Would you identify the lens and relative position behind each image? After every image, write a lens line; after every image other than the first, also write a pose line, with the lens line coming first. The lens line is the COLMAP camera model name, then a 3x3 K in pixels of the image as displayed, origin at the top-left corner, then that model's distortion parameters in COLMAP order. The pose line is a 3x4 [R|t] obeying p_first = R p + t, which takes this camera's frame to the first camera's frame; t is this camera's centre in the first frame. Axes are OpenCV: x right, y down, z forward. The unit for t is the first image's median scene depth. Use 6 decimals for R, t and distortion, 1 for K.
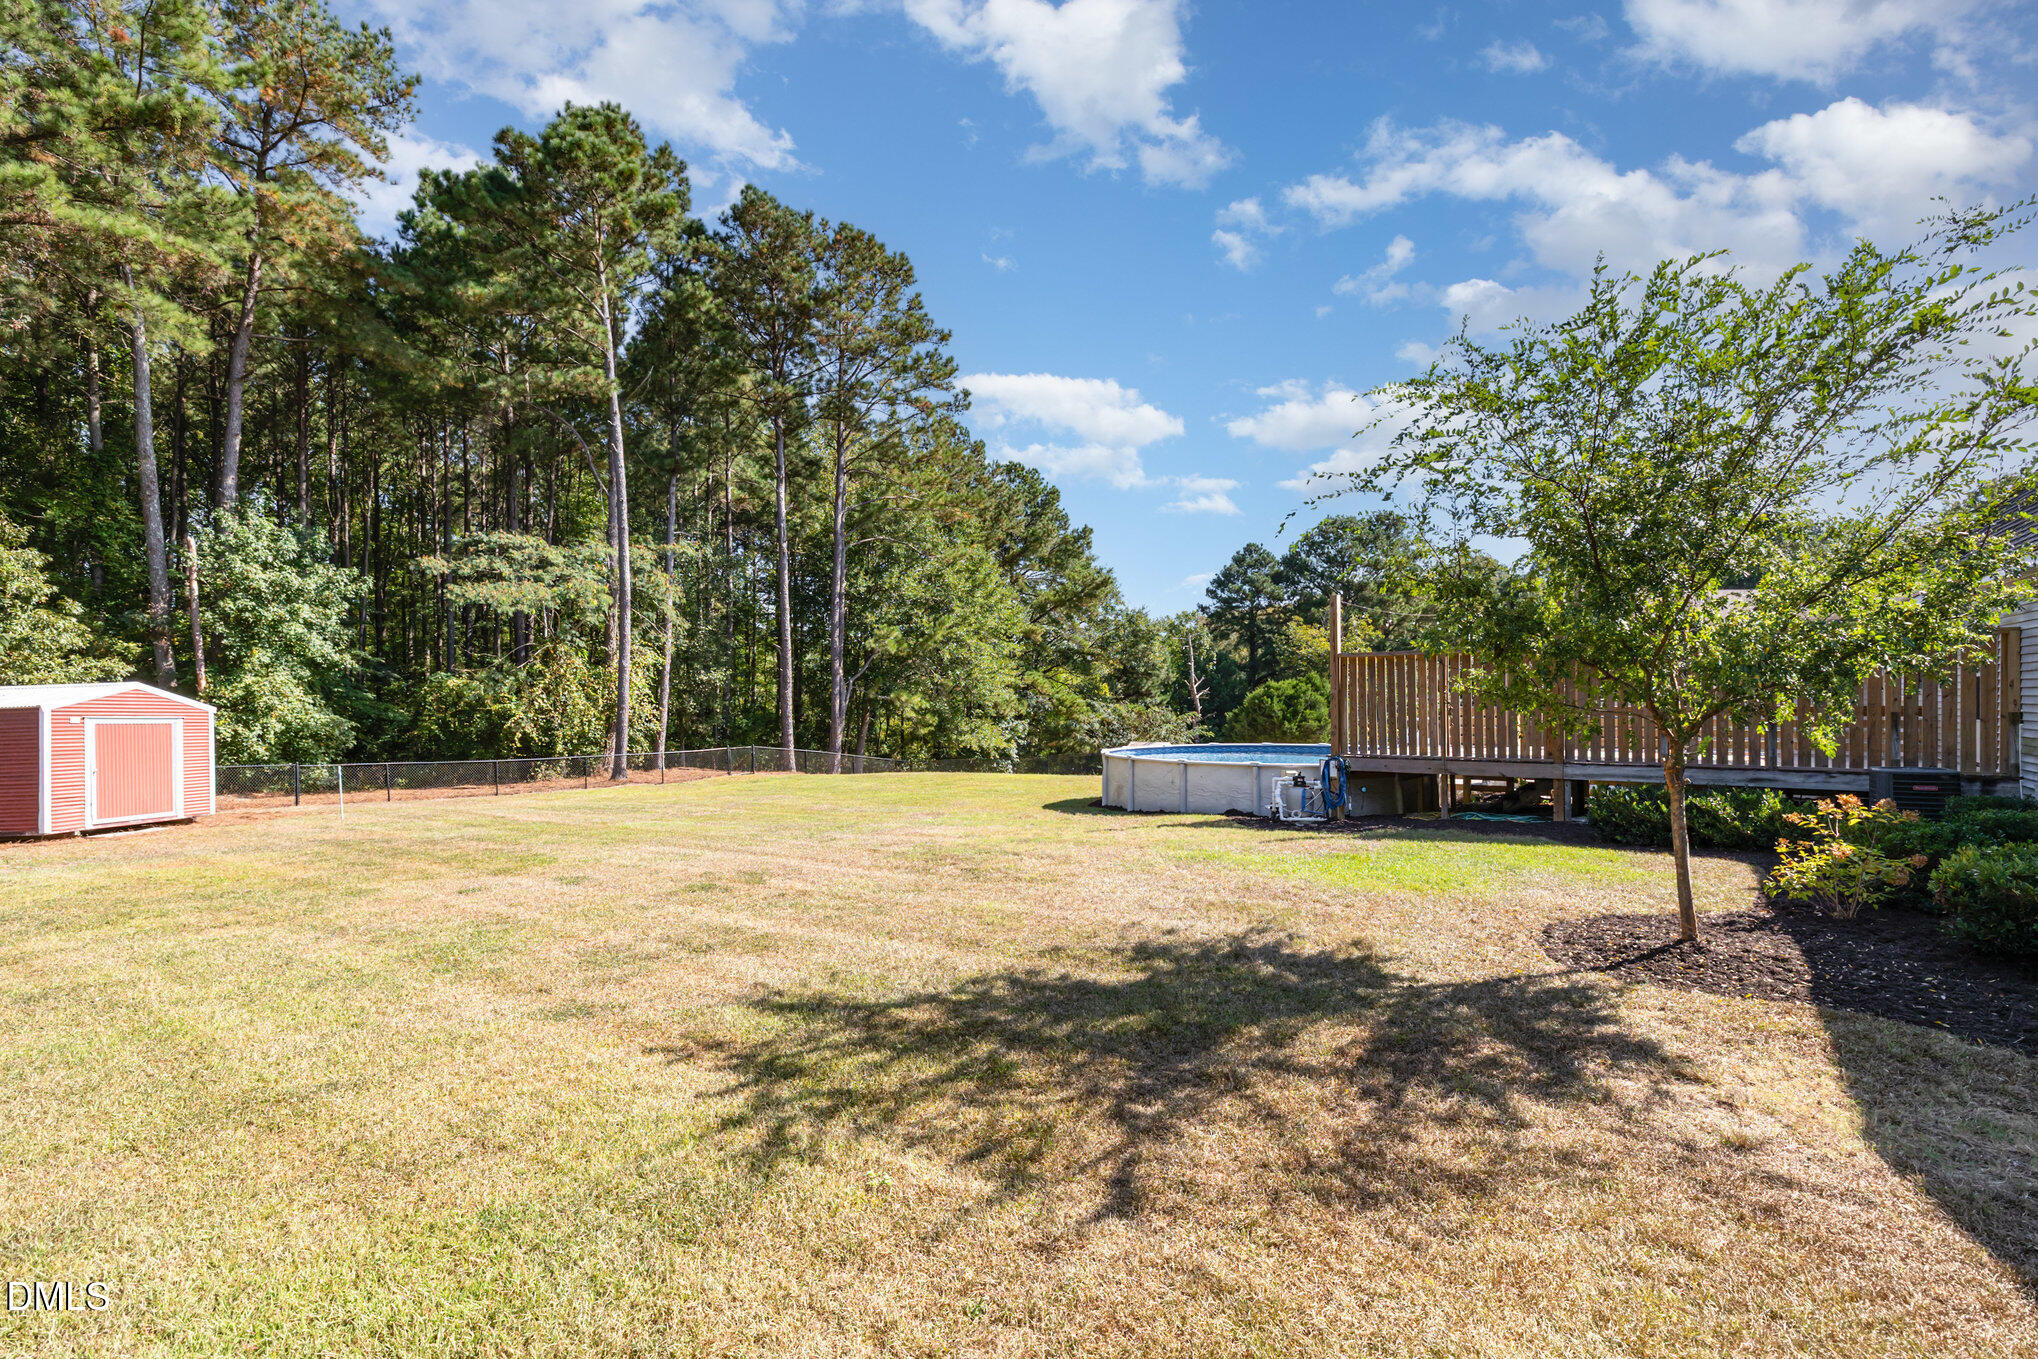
lens RADIAL K [[868.1, 0, 1019.0], [0, 868.1, 679.5], [0, 0, 1]] dist [-0.000253, -0.000098]
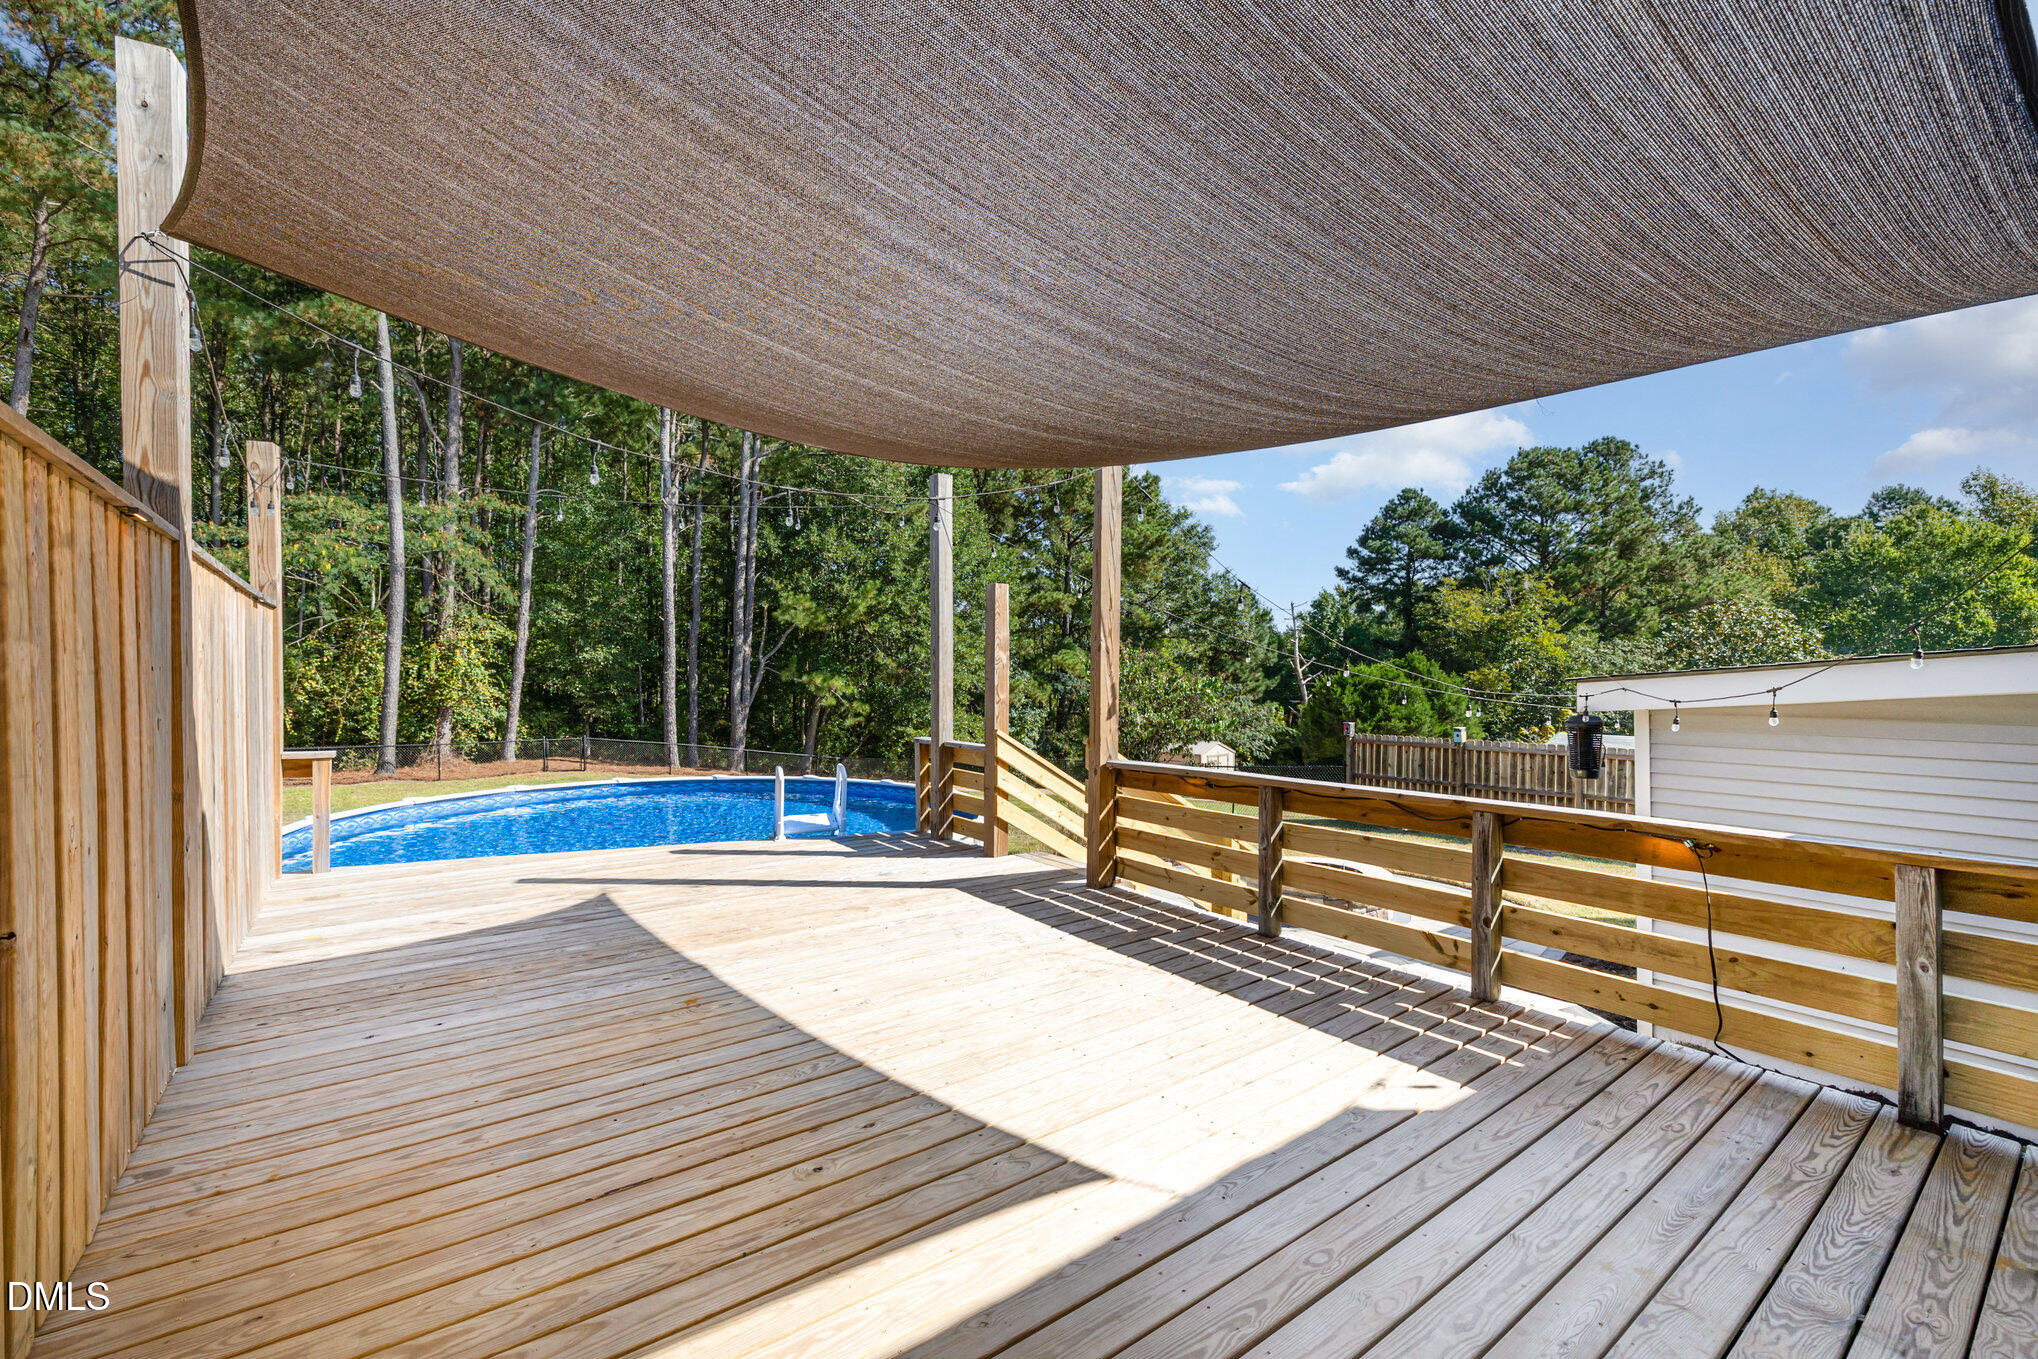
lens RADIAL K [[868.1, 0, 1019.0], [0, 868.1, 679.5], [0, 0, 1]] dist [-0.000253, -0.000098]
pose [[0.959253, 0.012635, -0.282266, 0.236204], [-0.005614, 0.999655, 0.025669, -0.002666], [0.282493, -0.023038, 0.958993, 0.214941]]
